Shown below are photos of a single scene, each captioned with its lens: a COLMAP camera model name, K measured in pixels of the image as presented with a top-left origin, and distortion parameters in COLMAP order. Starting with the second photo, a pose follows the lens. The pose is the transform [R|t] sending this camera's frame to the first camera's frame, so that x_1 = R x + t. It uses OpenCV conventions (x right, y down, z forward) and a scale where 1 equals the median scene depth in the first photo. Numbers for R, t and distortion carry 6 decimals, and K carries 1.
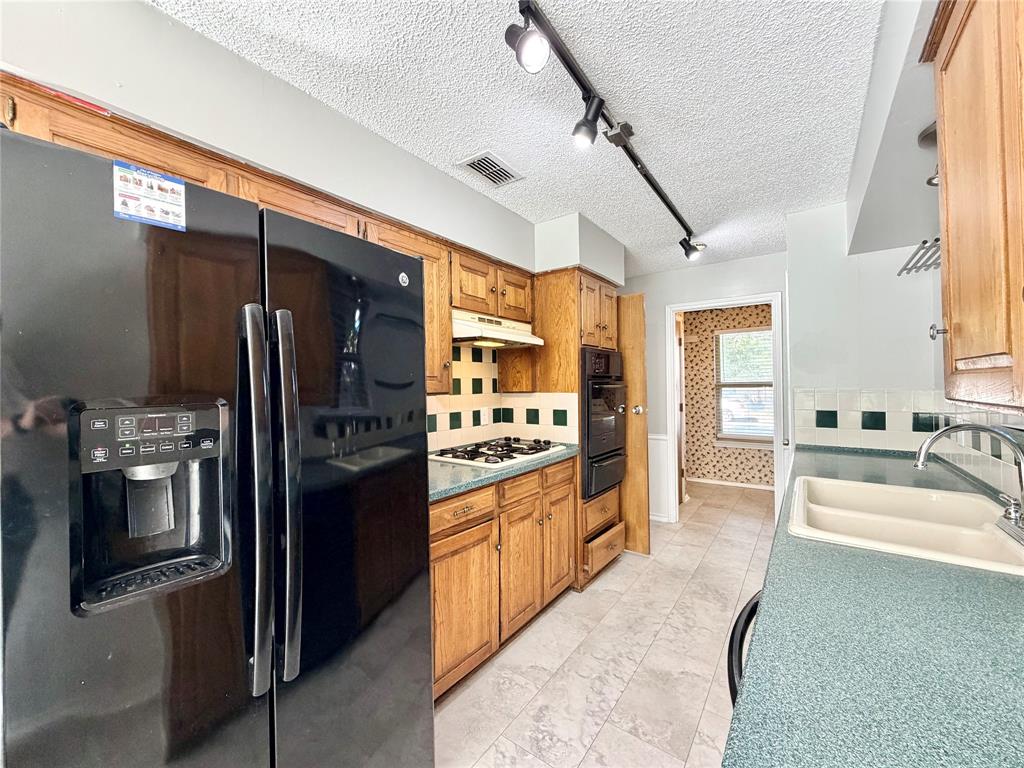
lens RADIAL K [[414.3, 0, 504.8], [0, 414.3, 385.6], [0, 0, 1]] dist [-0.001214, -0.000337]
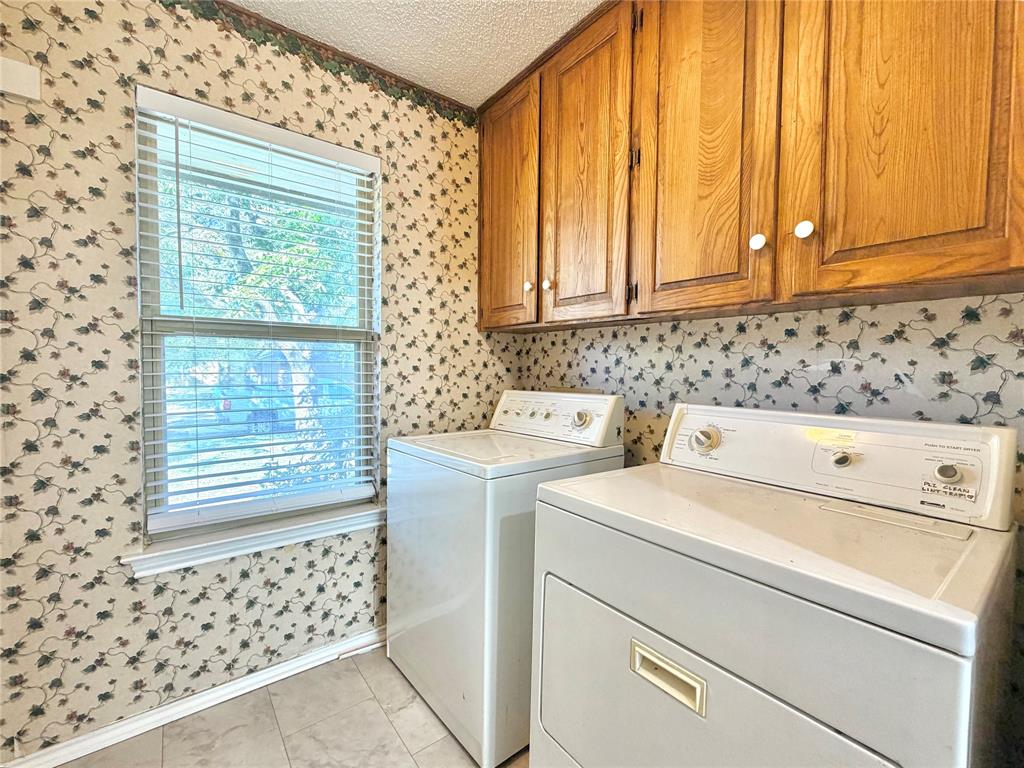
lens RADIAL K [[440.2, 0, 510.4], [0, 440.2, 382.8], [0, 0, 1]] dist [0.007567, 0.000147]
pose [[0.271799, -0.013536, 0.962259, 0.321877], [-0.020281, 0.999598, 0.019790, 0.025364], [-0.962140, -0.024894, 0.271416, 0.728728]]
